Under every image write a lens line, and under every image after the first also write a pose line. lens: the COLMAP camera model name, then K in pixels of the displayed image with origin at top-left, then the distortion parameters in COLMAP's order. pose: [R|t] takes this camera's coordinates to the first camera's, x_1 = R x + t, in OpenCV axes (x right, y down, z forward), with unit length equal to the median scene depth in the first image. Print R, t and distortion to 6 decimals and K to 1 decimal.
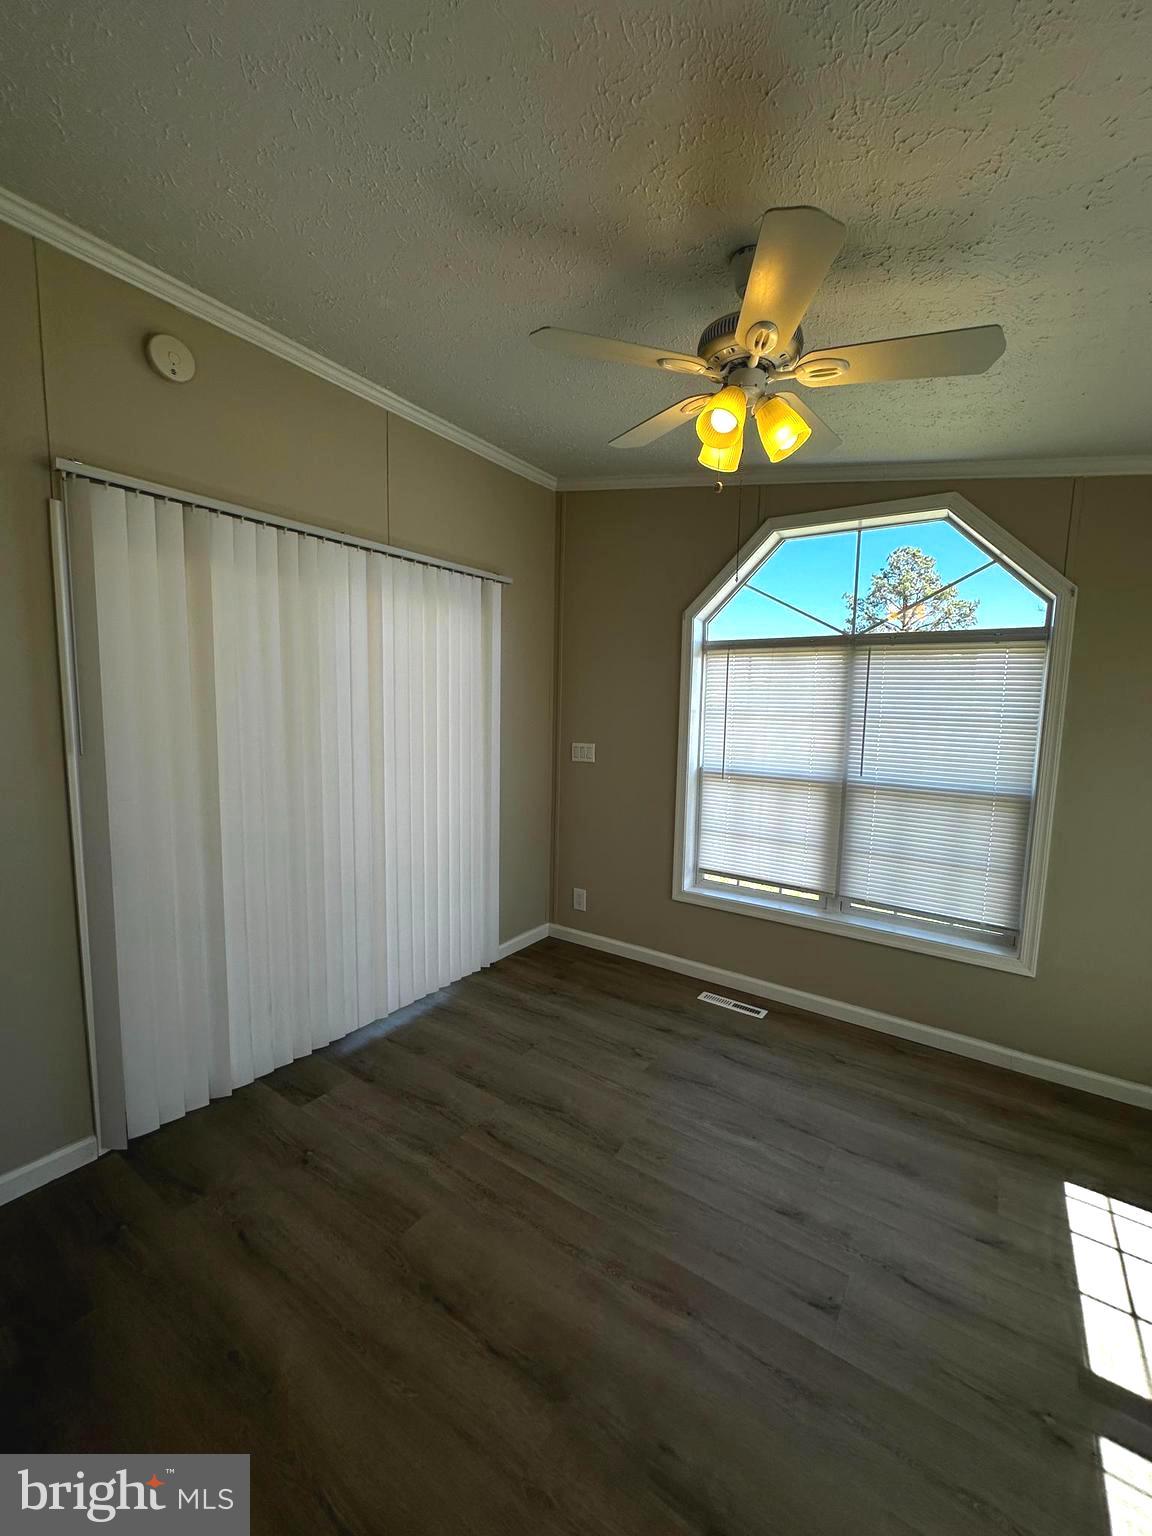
lens RADIAL K [[621.9, 0, 584.1], [0, 621.9, 767.4], [0, 0, 1]] dist [-0.002475, -0.000334]
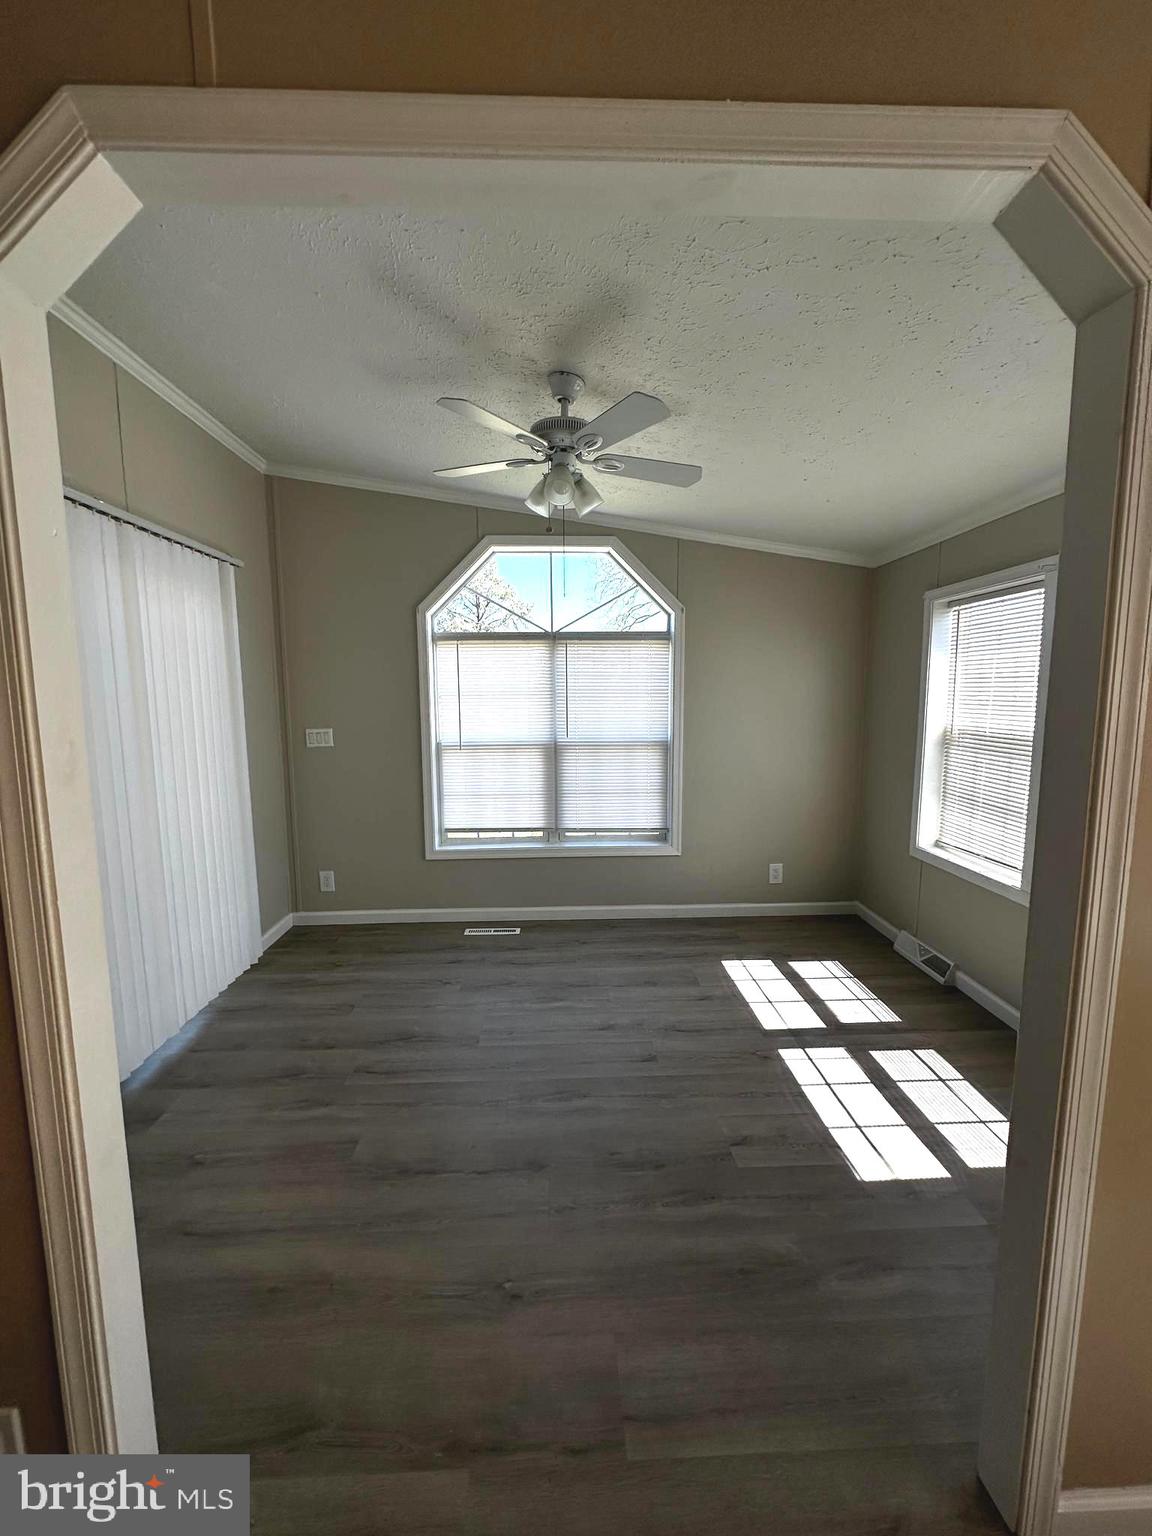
lens RADIAL K [[621.9, 0, 586.7], [0, 621.9, 767.3], [0, 0, 1]] dist [-0.002475, -0.000334]
pose [[0.791825, -0.098674, 0.602724, -0.339696], [0.088677, 0.994979, 0.046392, 0.020230], [-0.604276, 0.016714, 0.796600, -0.100159]]
